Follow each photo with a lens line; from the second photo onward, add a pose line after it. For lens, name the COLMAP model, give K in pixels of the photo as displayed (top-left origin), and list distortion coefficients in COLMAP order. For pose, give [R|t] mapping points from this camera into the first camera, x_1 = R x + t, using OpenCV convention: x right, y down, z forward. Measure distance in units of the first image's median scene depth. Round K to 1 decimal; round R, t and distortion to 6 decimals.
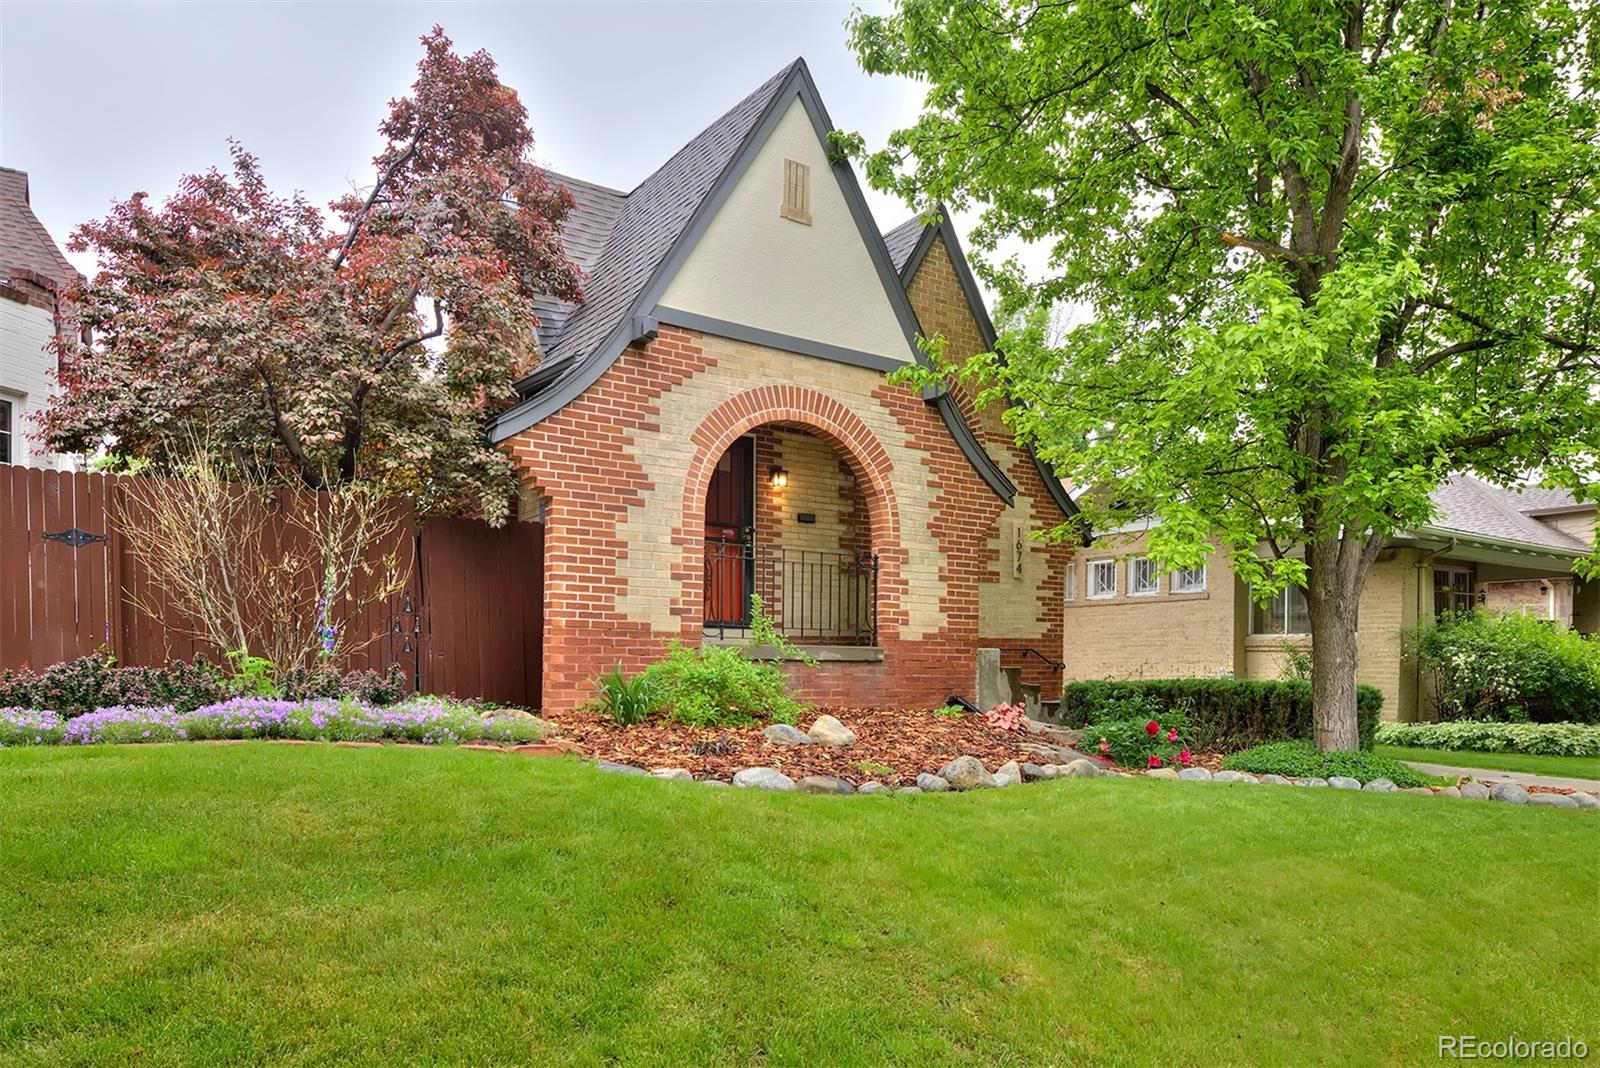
lens RADIAL K [[846.9, 0, 799.1], [0, 846.9, 562.0], [0, 0, 1]] dist [-0.000703, -0.000151]
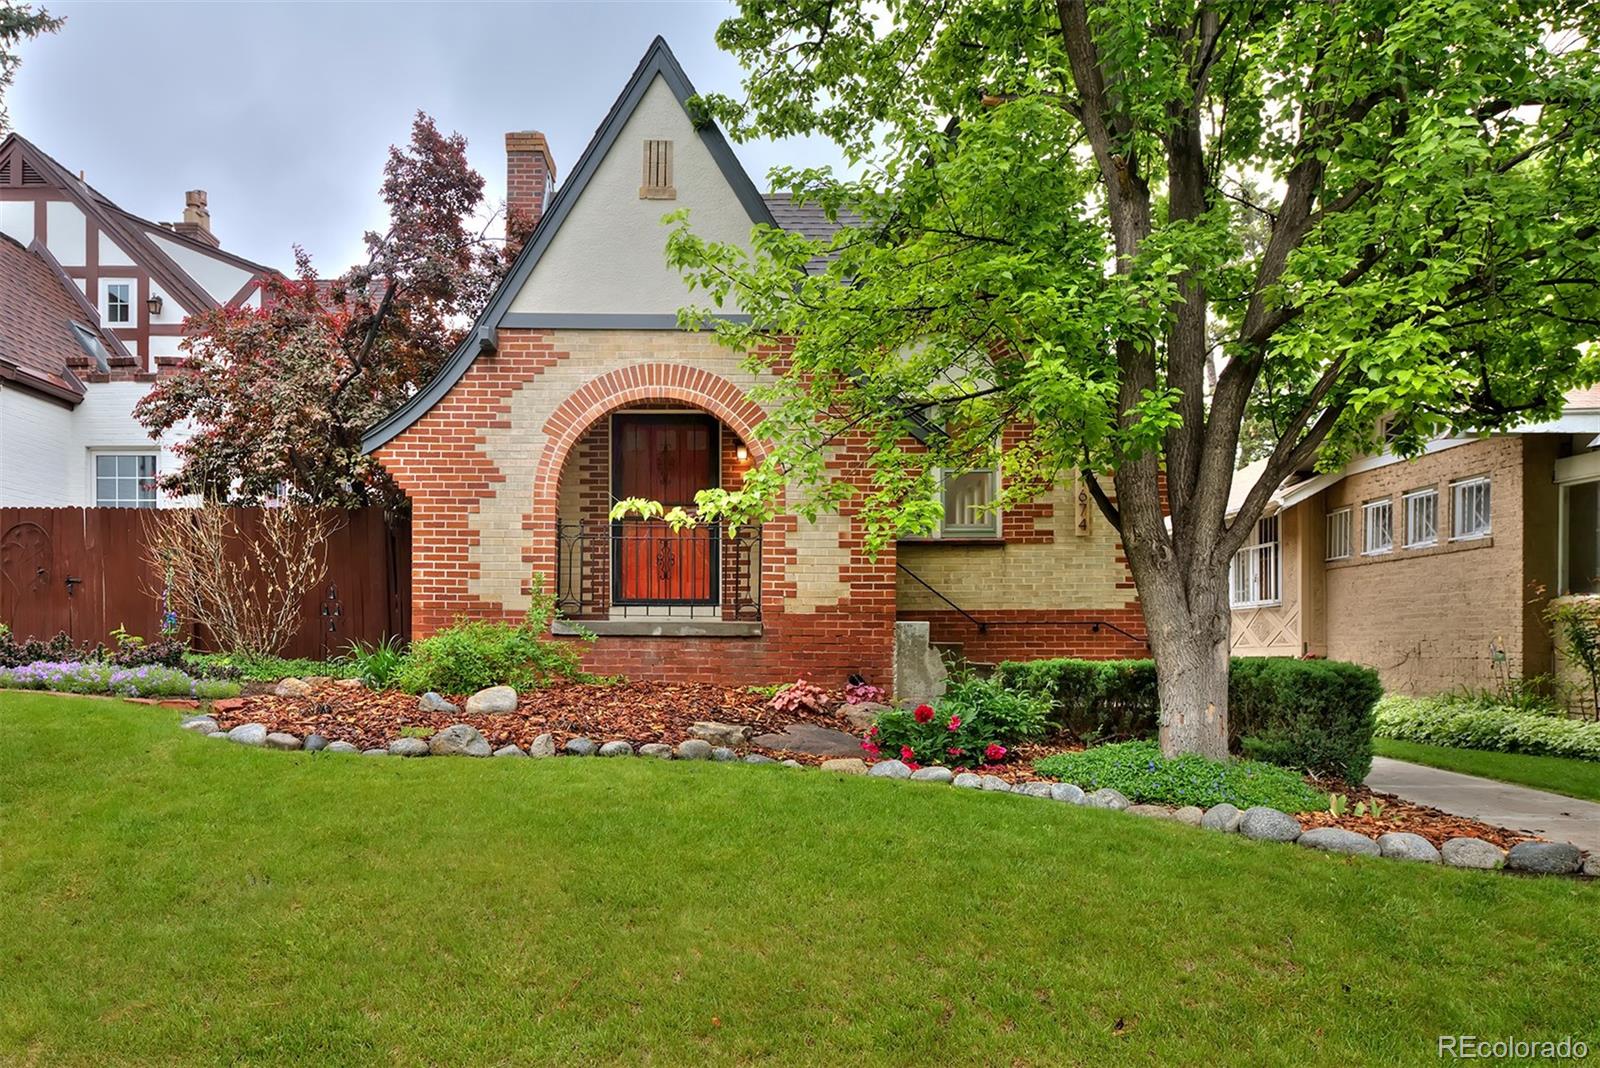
lens RADIAL K [[894.6, 0, 800.0], [0, 894.6, 534.0], [0, 0, 1]] dist [-0.000477, 0.000340]
pose [[0.871137, -0.064311, -0.486810, 0.685981], [0.060616, 0.997888, -0.023357, 0.031546], [0.487284, -0.009162, 0.873196, 0.164296]]
